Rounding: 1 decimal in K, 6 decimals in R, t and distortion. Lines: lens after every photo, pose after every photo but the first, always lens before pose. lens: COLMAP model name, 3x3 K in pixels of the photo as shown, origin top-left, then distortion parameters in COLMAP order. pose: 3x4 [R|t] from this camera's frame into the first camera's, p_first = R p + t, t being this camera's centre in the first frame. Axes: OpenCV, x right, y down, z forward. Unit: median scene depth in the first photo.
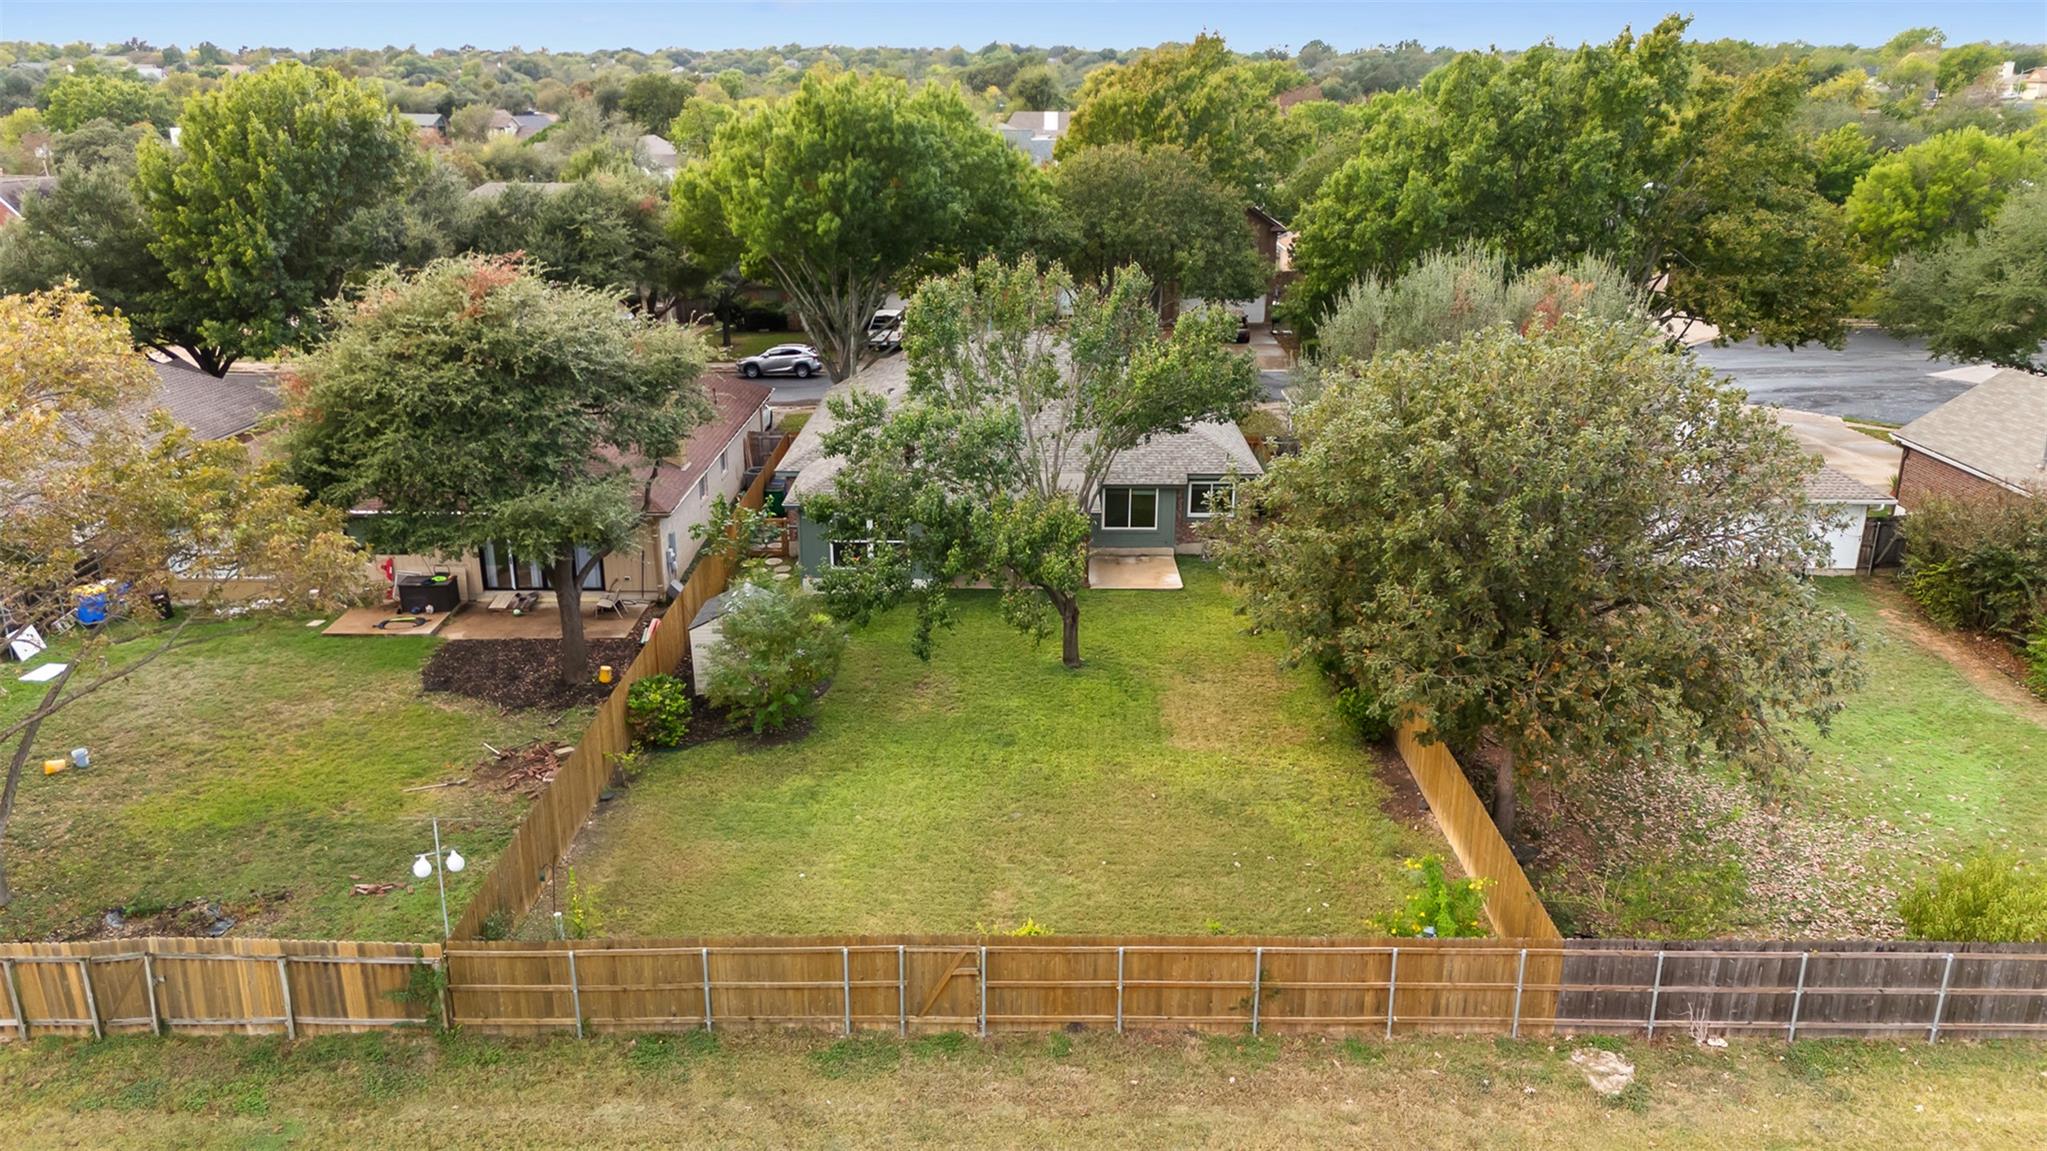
lens RADIAL K [[1523.7, 0, 1023.5], [0, 1523.7, 575.5], [0, 0, 1]] dist [0.097600, -0.103021]
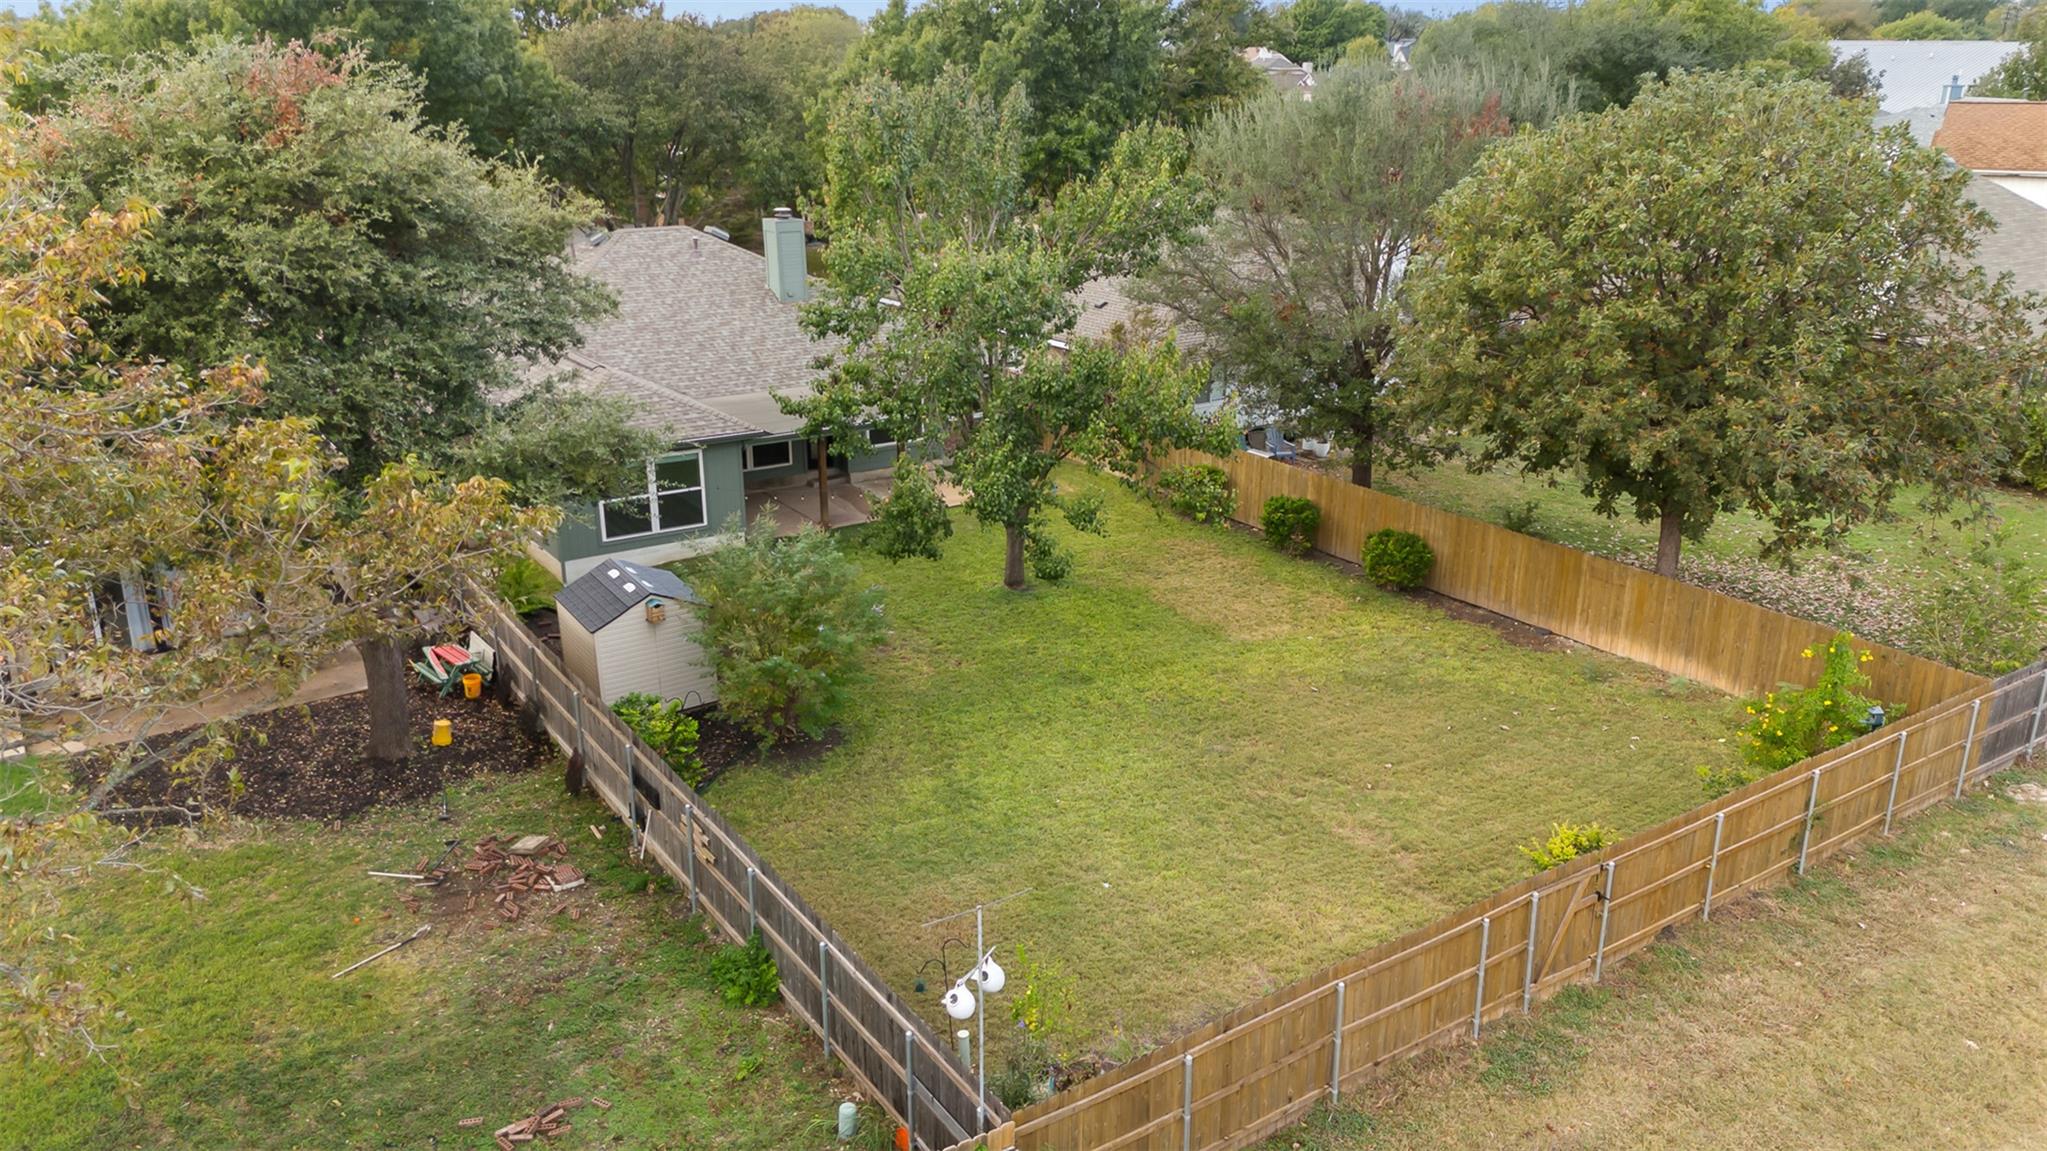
lens RADIAL K [[1523.7, 0, 1023.5], [0, 1523.7, 575.5], [0, 0, 1]] dist [0.097600, -0.103021]
pose [[0.825191, -0.181862, 0.534777, -0.455277], [0.180710, 0.981992, 0.055101, 0.008905], [-0.535168, 0.051171, 0.843195, 0.362740]]
